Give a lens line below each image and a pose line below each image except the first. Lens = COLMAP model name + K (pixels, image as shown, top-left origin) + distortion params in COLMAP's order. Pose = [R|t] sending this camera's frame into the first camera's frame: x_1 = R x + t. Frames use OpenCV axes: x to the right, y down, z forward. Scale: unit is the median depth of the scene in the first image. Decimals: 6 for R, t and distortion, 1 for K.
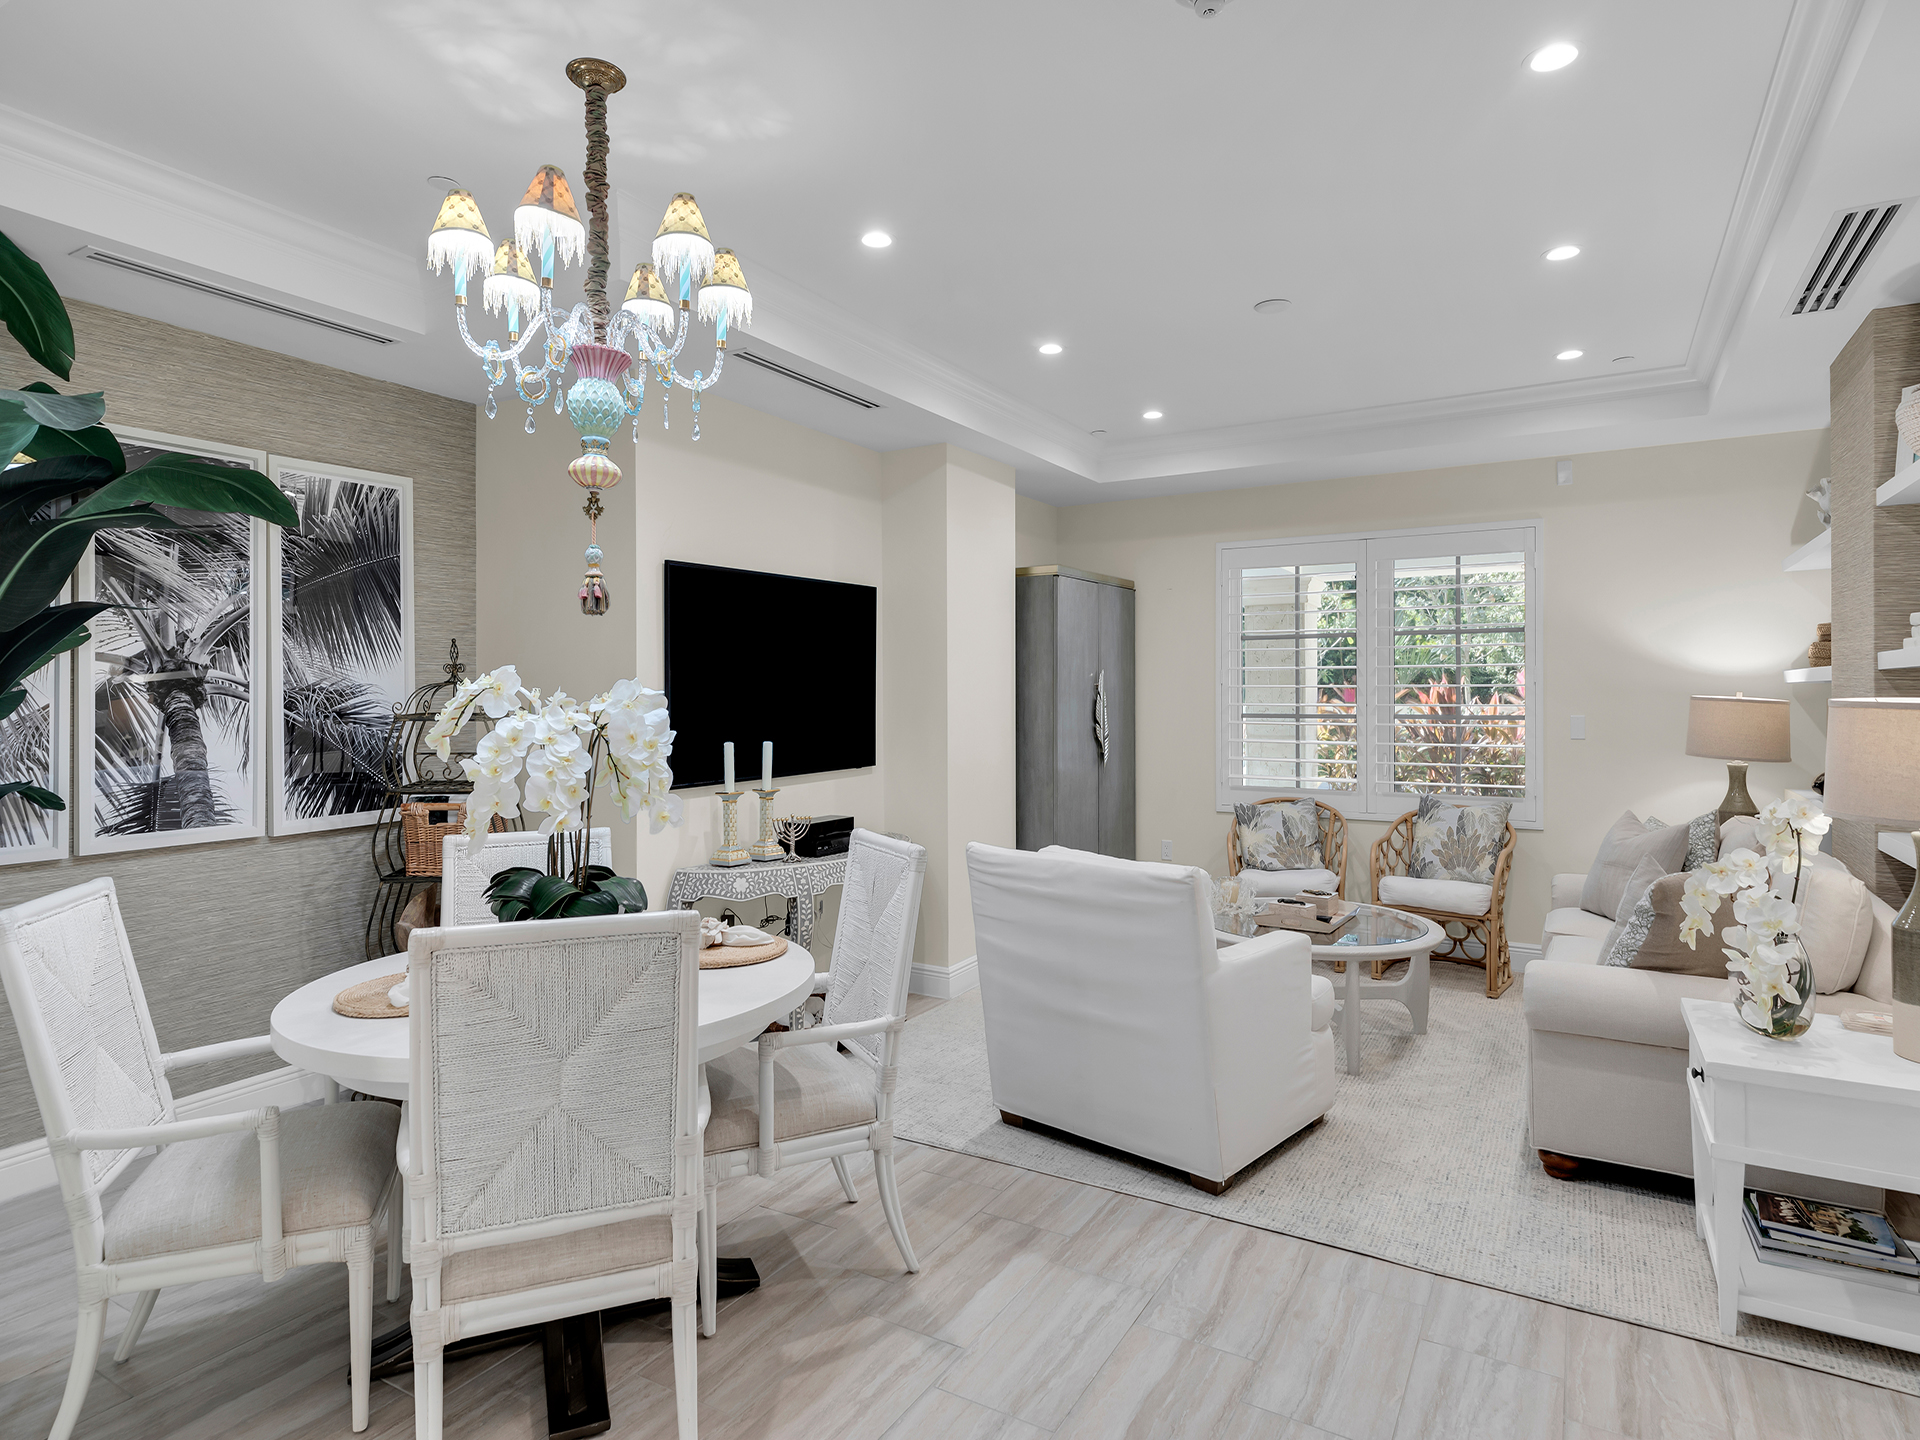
lens RADIAL K [[1048.9, 0, 962.1], [0, 1048.9, 689.7], [0, 0, 1]] dist [-0.000032, -0.001270]
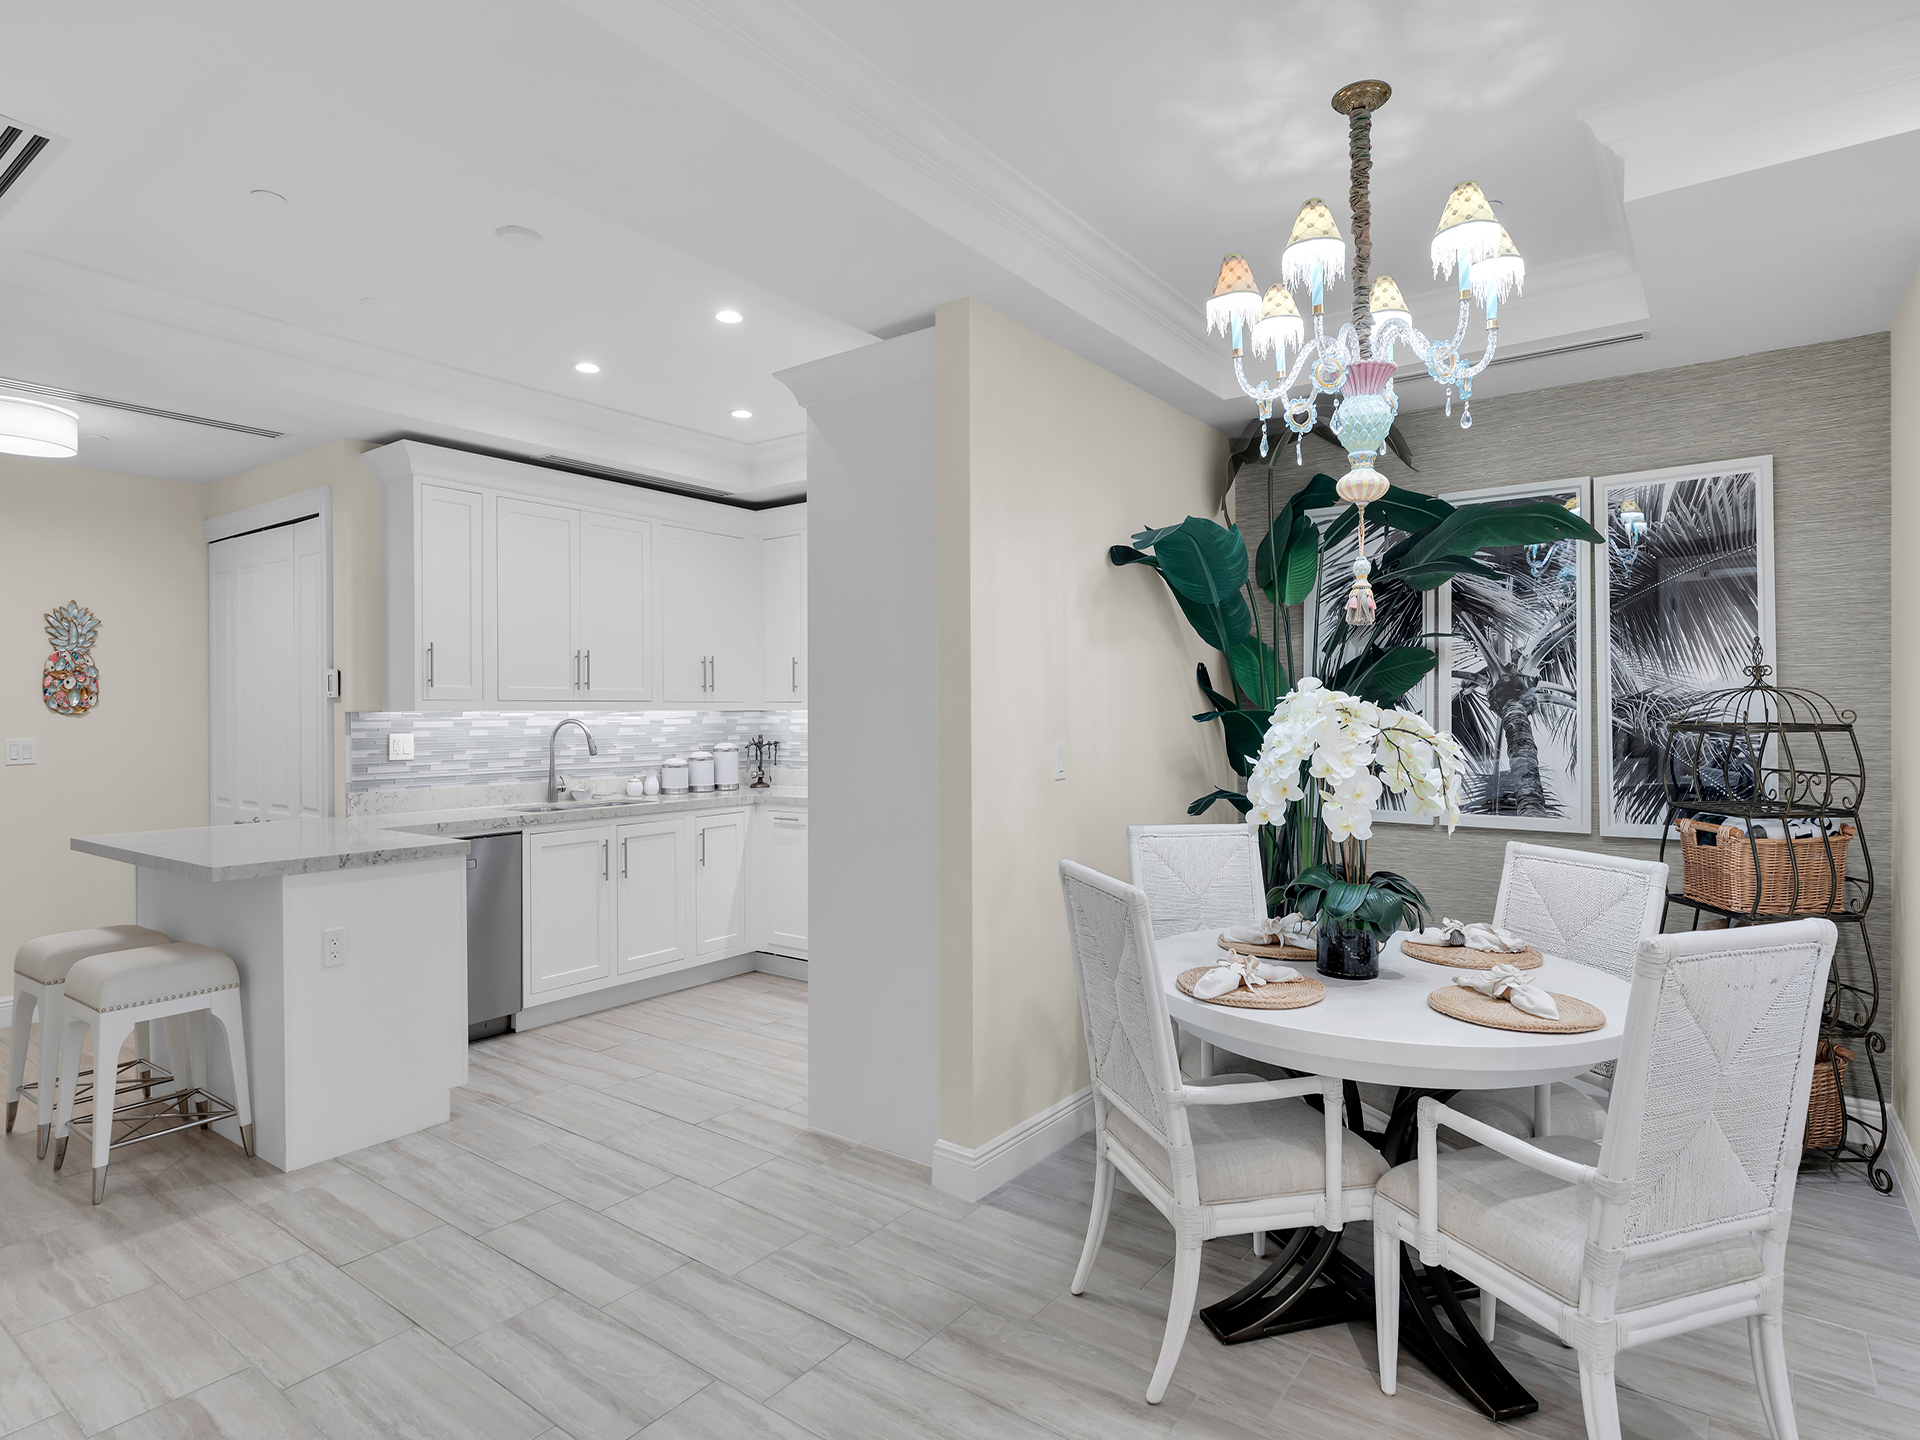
lens RADIAL K [[1038.4, 0, 961.2], [0, 1038.4, 711.4], [0, 0, 1]] dist [0.002821, 0.001270]
pose [[-0.103709, 0.005737, -0.994591, 0.408436], [0.008657, 0.999951, 0.004865, 0.002644], [0.994570, -0.008106, -0.103754, 0.412722]]
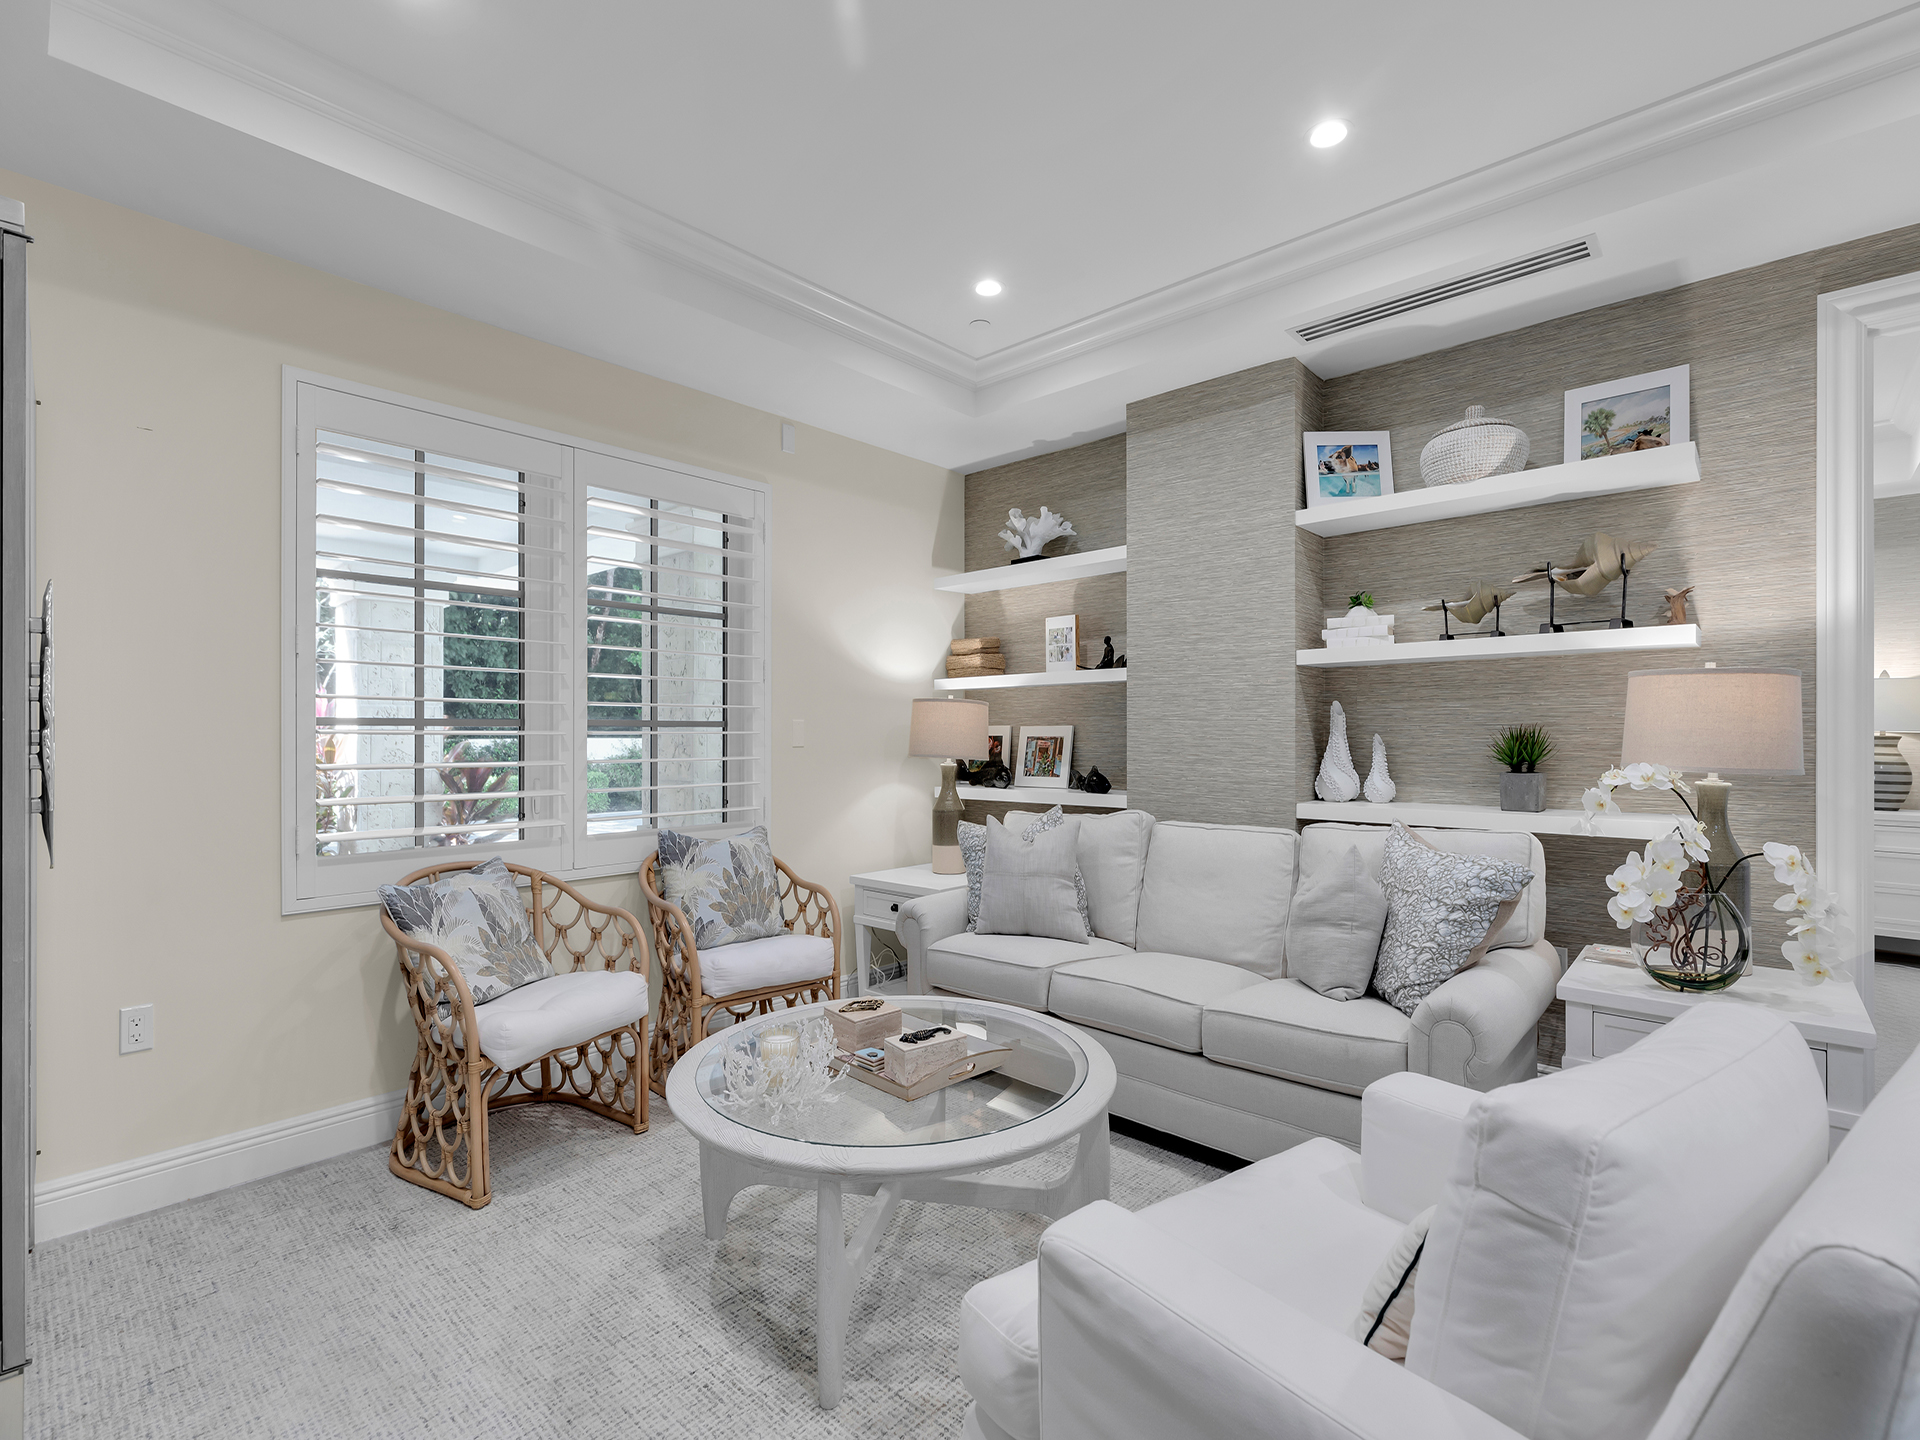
lens RADIAL K [[877.2, 0, 957.2], [0, 877.2, 739.9], [0, 0, 1]] dist [0.001674, 0.000397]
pose [[0.198918, 0.000223, 0.980016, -0.140562], [-0.006077, 0.999981, 0.001006, 0.052651], [-0.979997, -0.006156, 0.198916, 0.966640]]
